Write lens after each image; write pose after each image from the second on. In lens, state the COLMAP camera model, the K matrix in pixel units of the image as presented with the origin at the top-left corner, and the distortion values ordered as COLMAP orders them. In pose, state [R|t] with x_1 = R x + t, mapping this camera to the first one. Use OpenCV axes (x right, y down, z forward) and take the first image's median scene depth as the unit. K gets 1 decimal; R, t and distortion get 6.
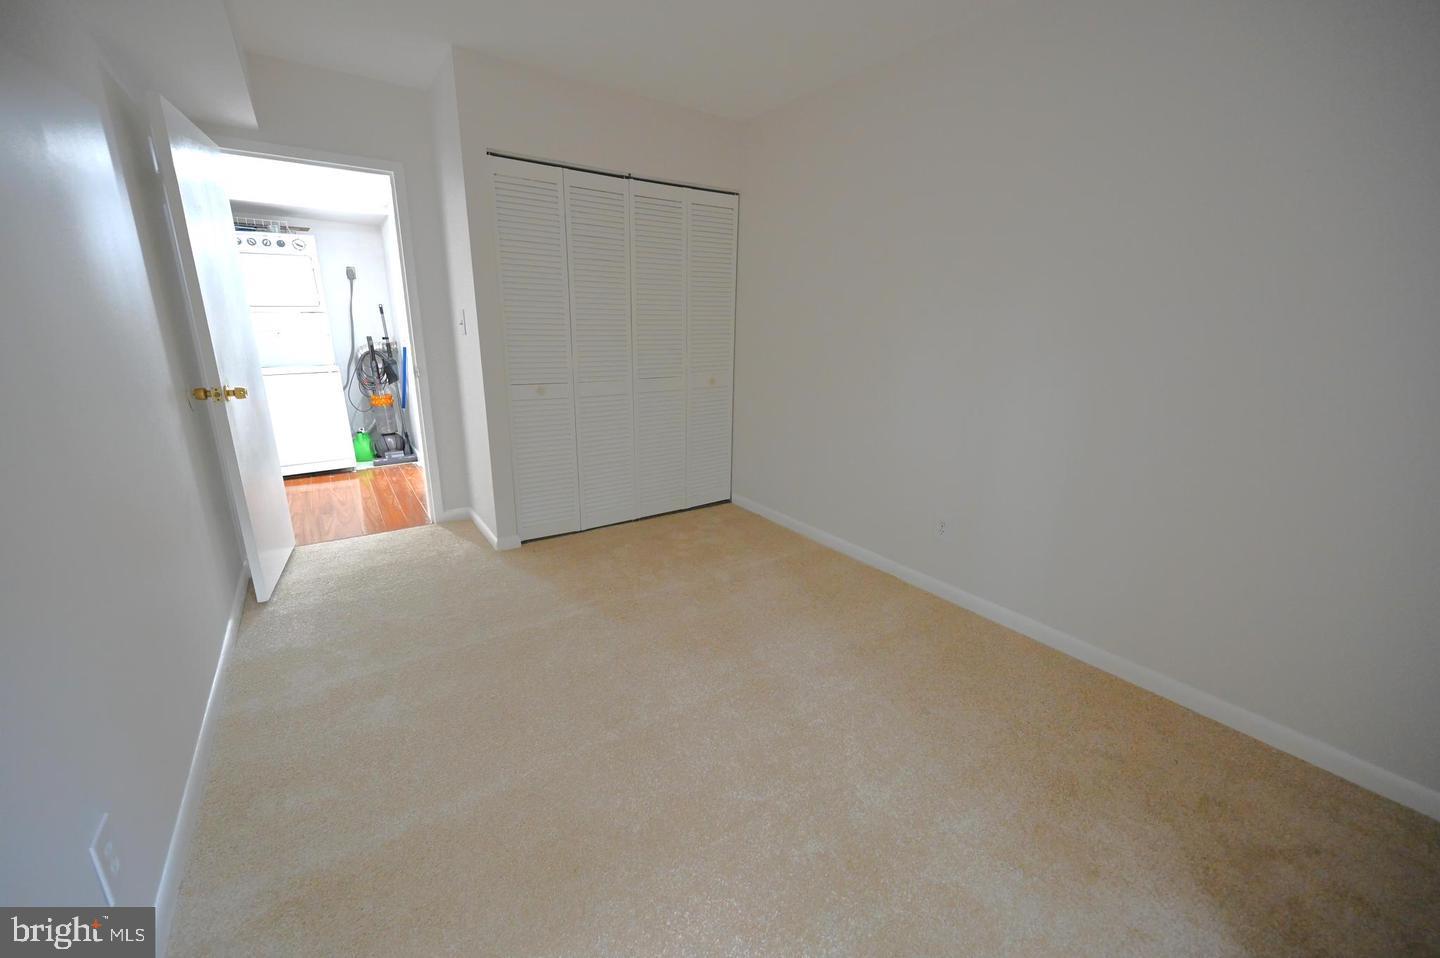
lens RADIAL K [[563.5, 0, 709.4], [0, 563.5, 478.6], [0, 0, 1]] dist [0.000192, 0.000037]
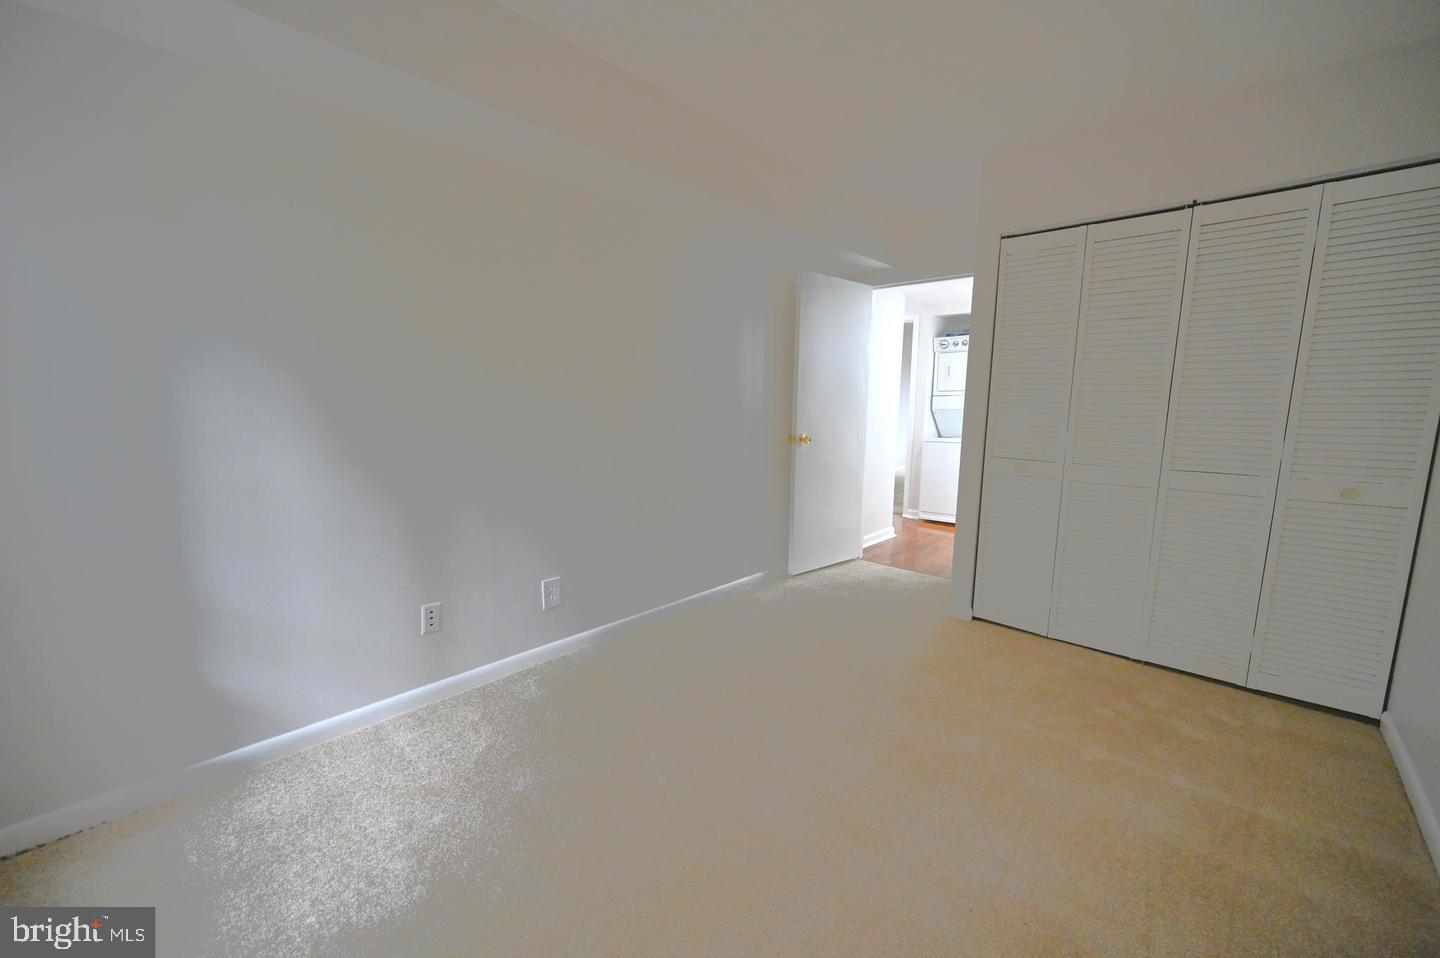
lens RADIAL K [[563.5, 0, 709.4], [0, 563.5, 478.6], [0, 0, 1]] dist [0.000192, 0.000037]
pose [[0.209982, 0.124661, -0.969725, 0.474200], [-0.270563, 0.960513, 0.064890, -0.055295], [0.939523, 0.248746, 0.235420, 0.286349]]
